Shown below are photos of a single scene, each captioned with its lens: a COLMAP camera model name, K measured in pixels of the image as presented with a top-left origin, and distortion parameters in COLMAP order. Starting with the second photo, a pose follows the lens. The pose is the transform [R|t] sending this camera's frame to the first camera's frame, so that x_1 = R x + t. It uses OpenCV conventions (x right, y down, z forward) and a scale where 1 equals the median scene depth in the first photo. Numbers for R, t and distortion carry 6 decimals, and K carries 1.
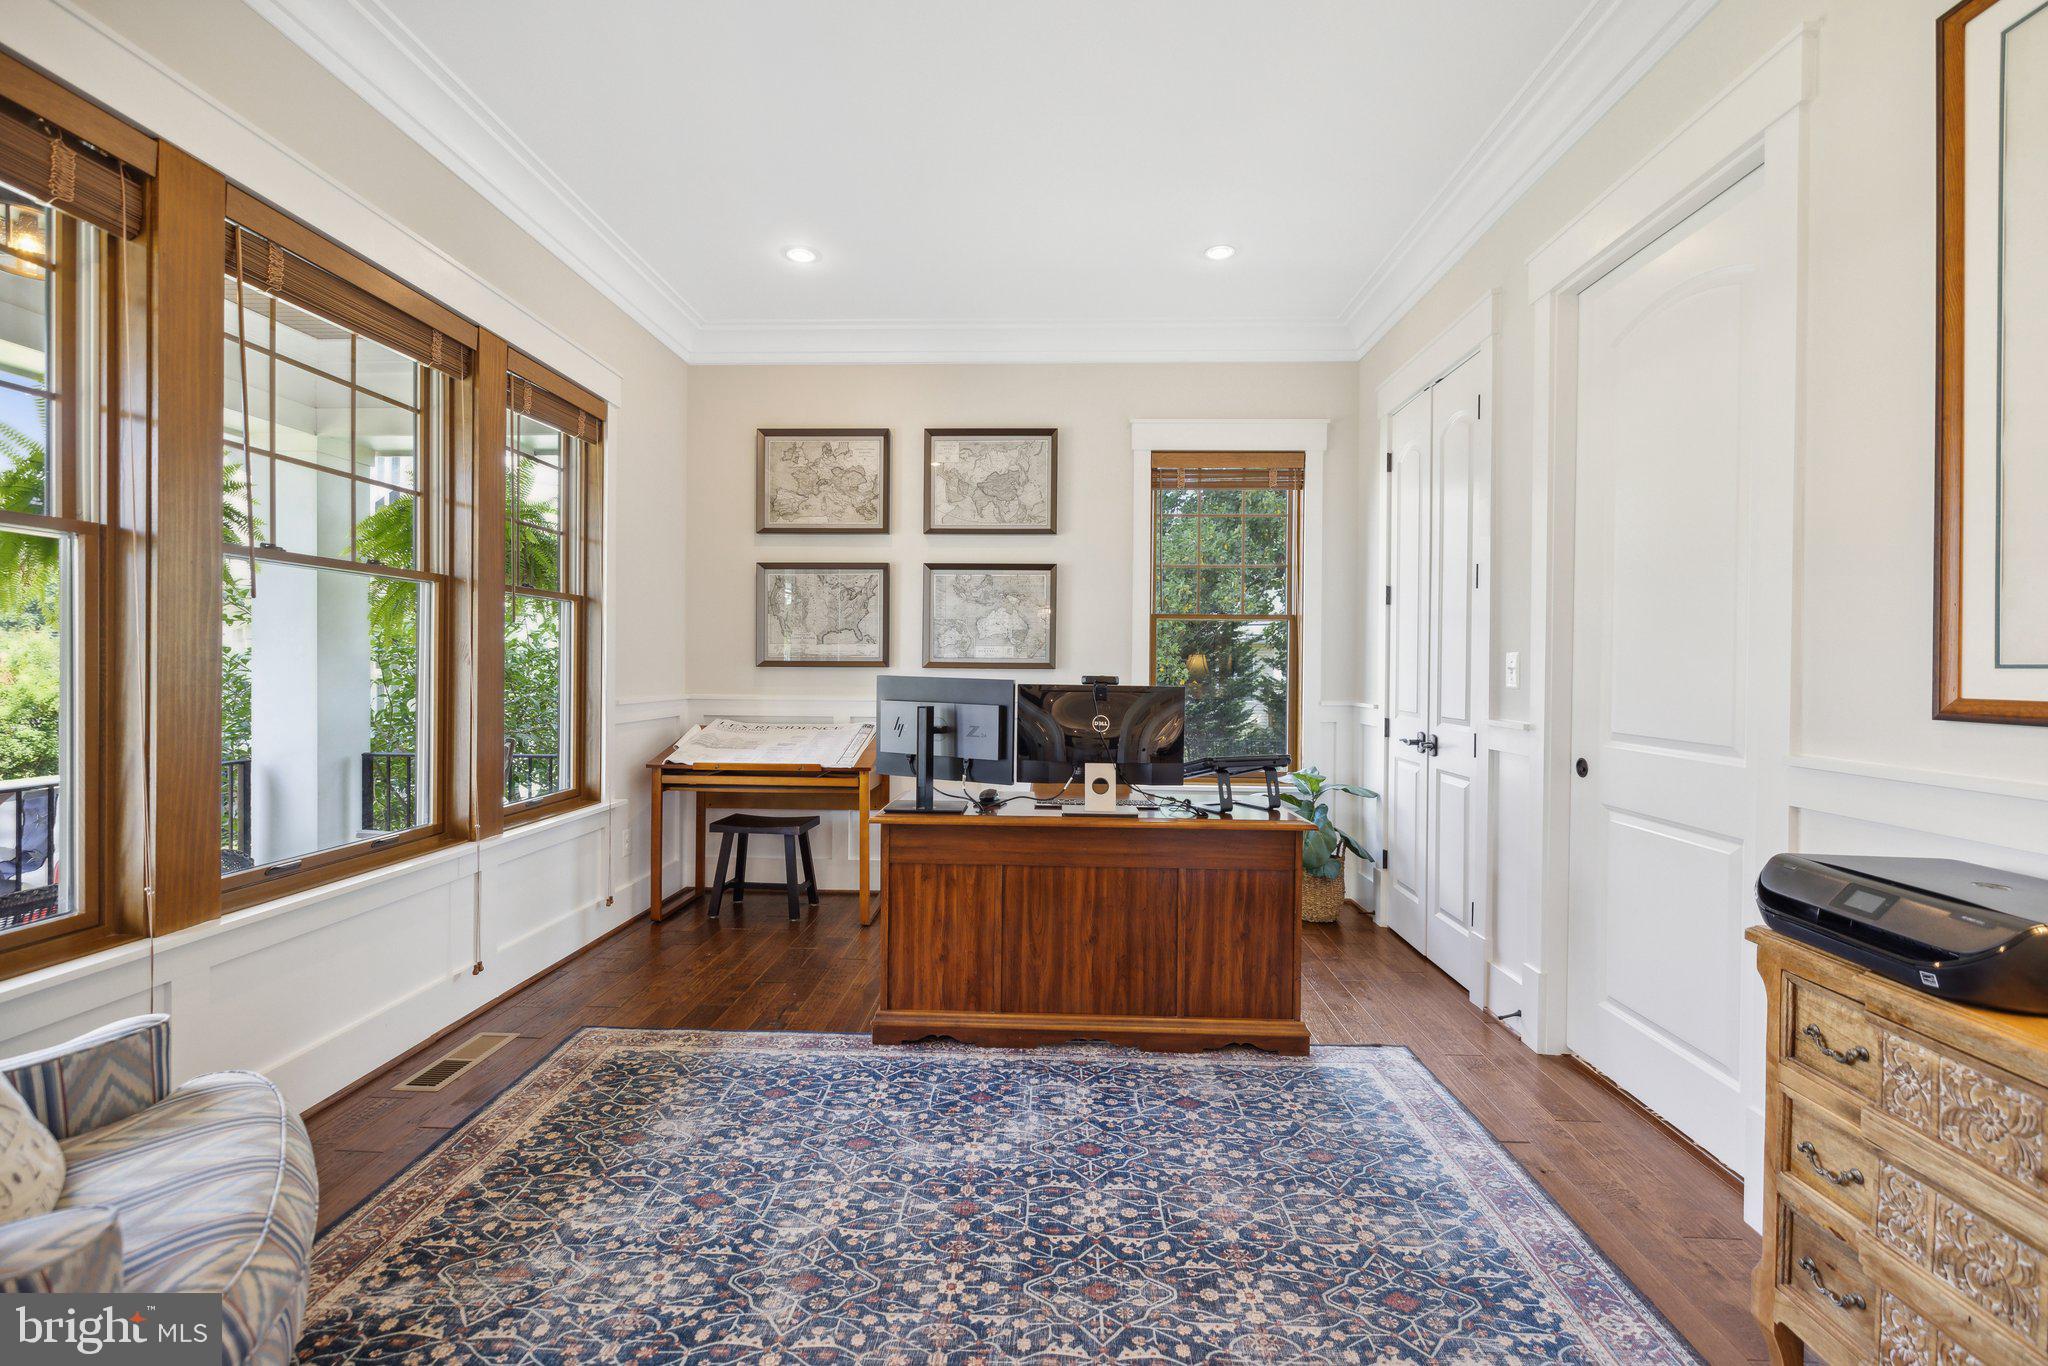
lens RADIAL K [[890.6, 0, 1014.6], [0, 890.6, 666.2], [0, 0, 1]] dist [-0.000653, 0.000339]
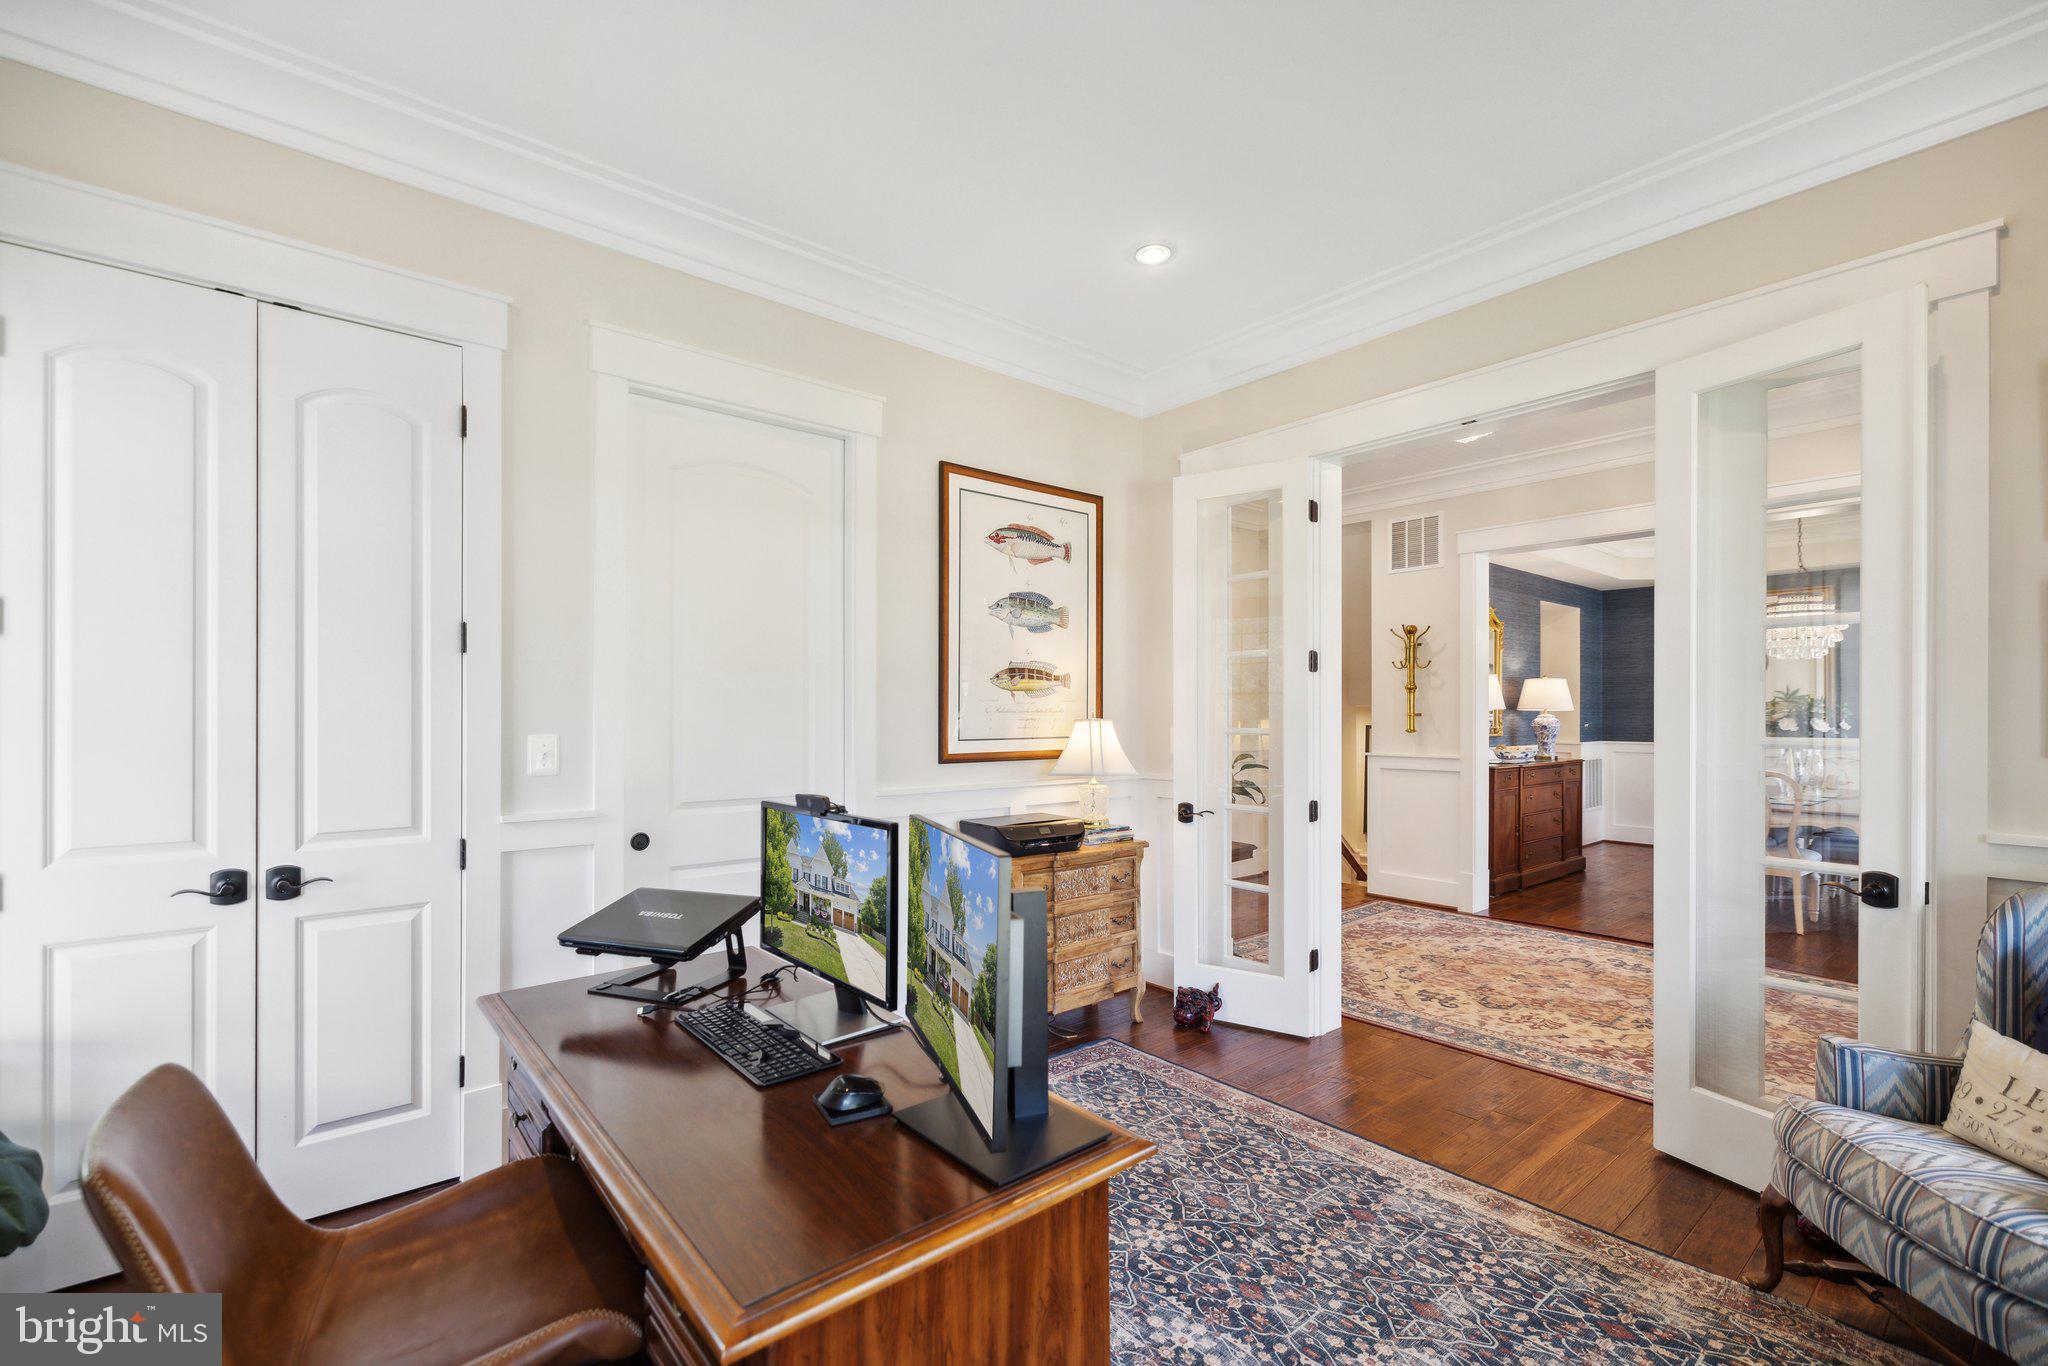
lens RADIAL K [[890.6, 0, 1008.0], [0, 890.6, 696.4], [0, 0, 1]] dist [-0.000653, 0.000339]
pose [[-0.673760, 0.000391, 0.738950, -0.592833], [-0.008092, 0.999936, -0.007907, -0.073346], [-0.738906, -0.011307, -0.673714, 1.794848]]
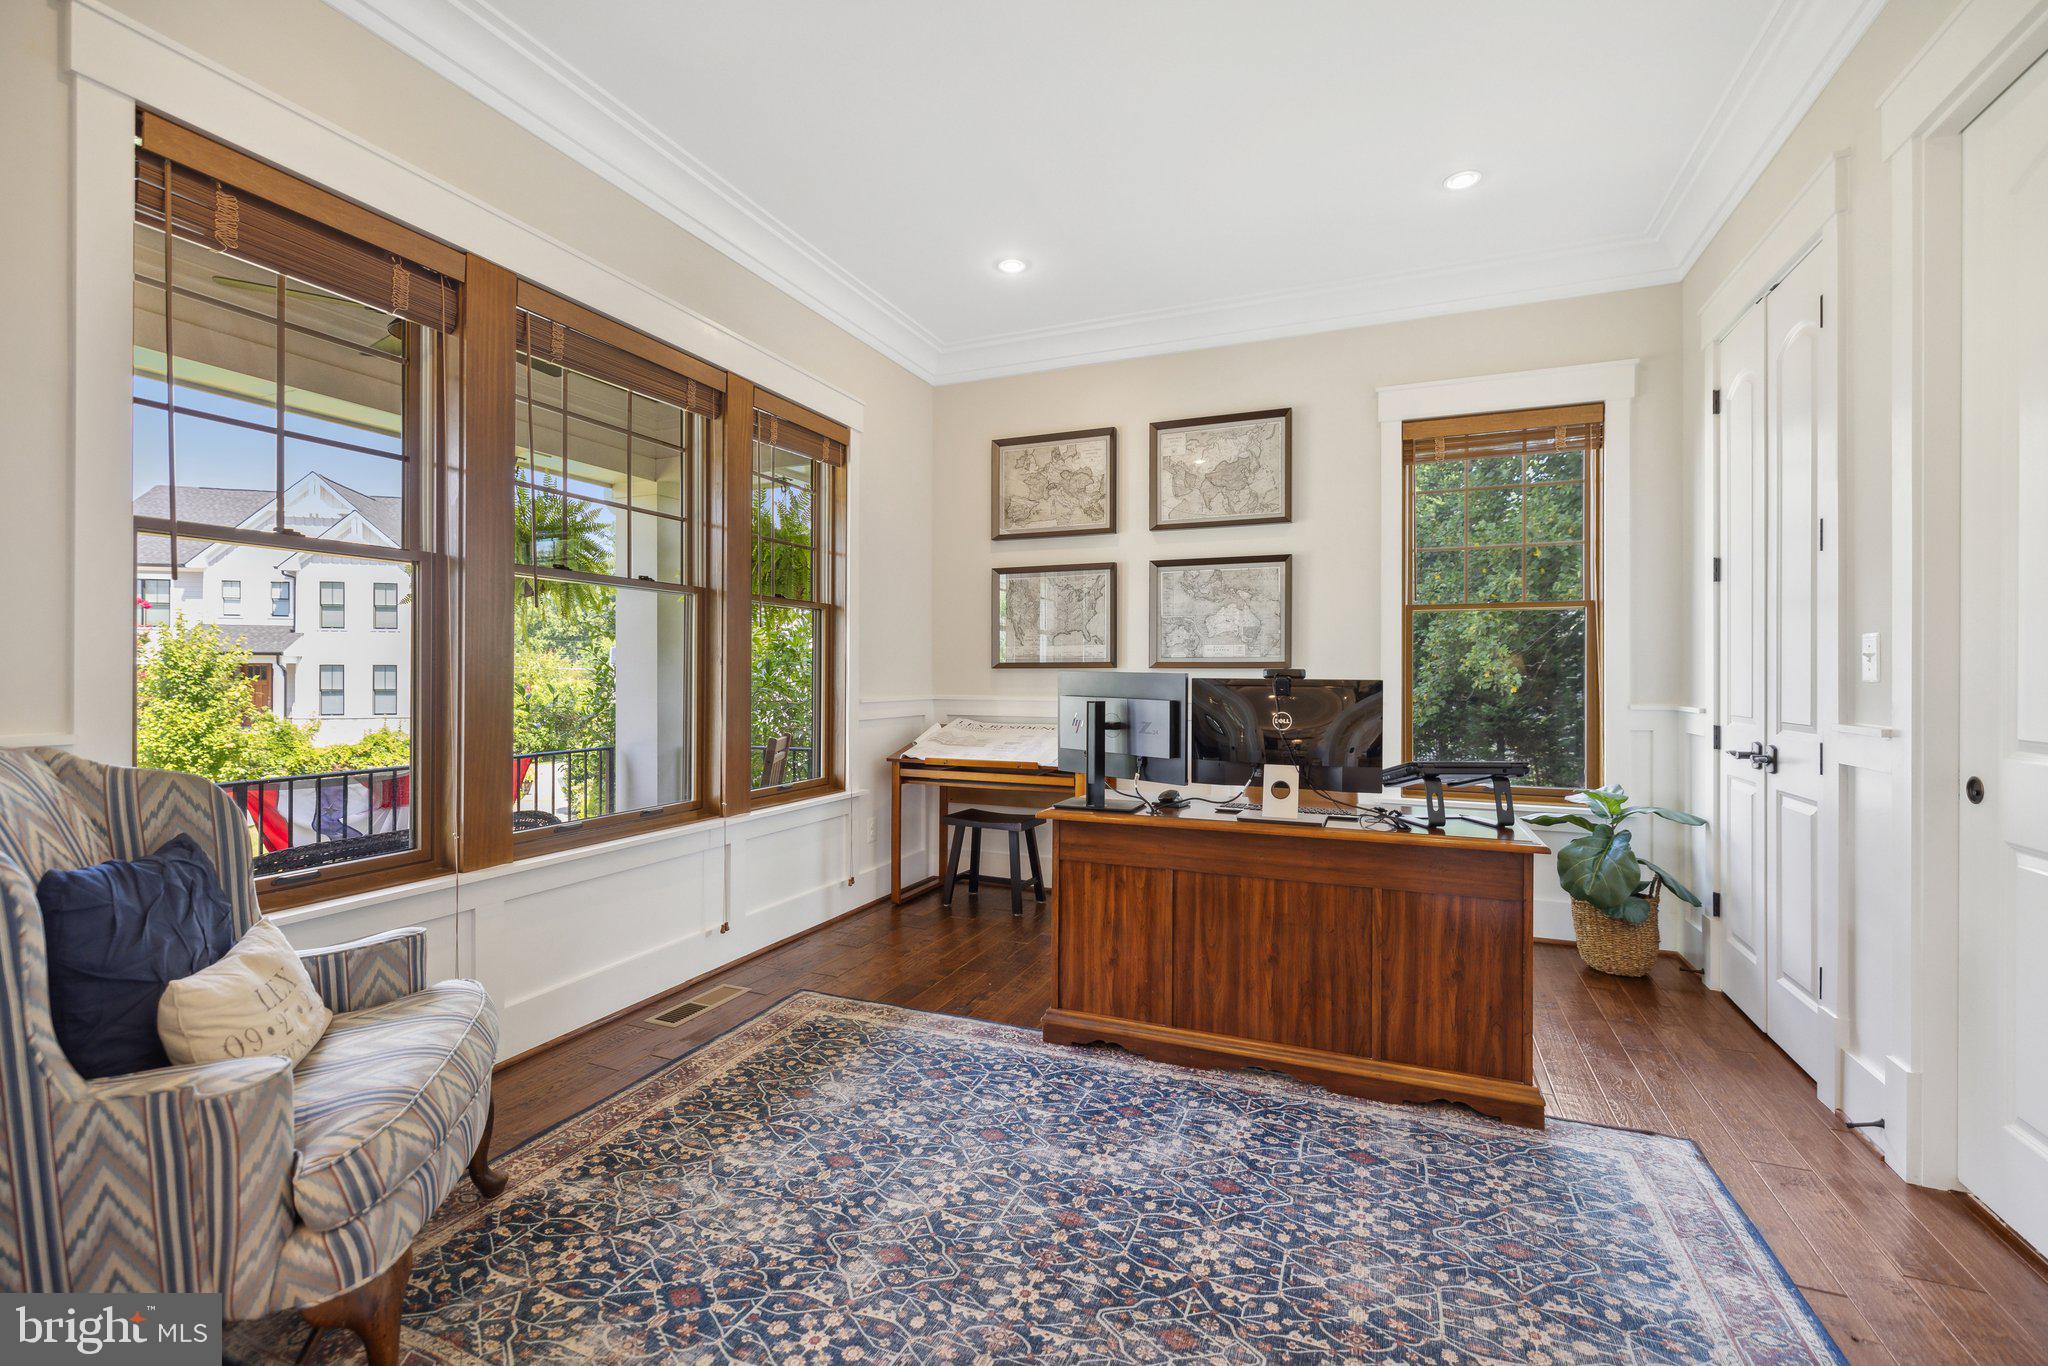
lens RADIAL K [[890.6, 0, 1004.0], [0, 890.6, 668.6], [0, 0, 1]] dist [-0.000653, 0.000339]
pose [[0.934879, -0.007711, -0.354882, 0.206963], [0.004306, 0.999937, -0.010381, 0.025640], [0.354940, 0.008177, 0.934853, 0.071260]]
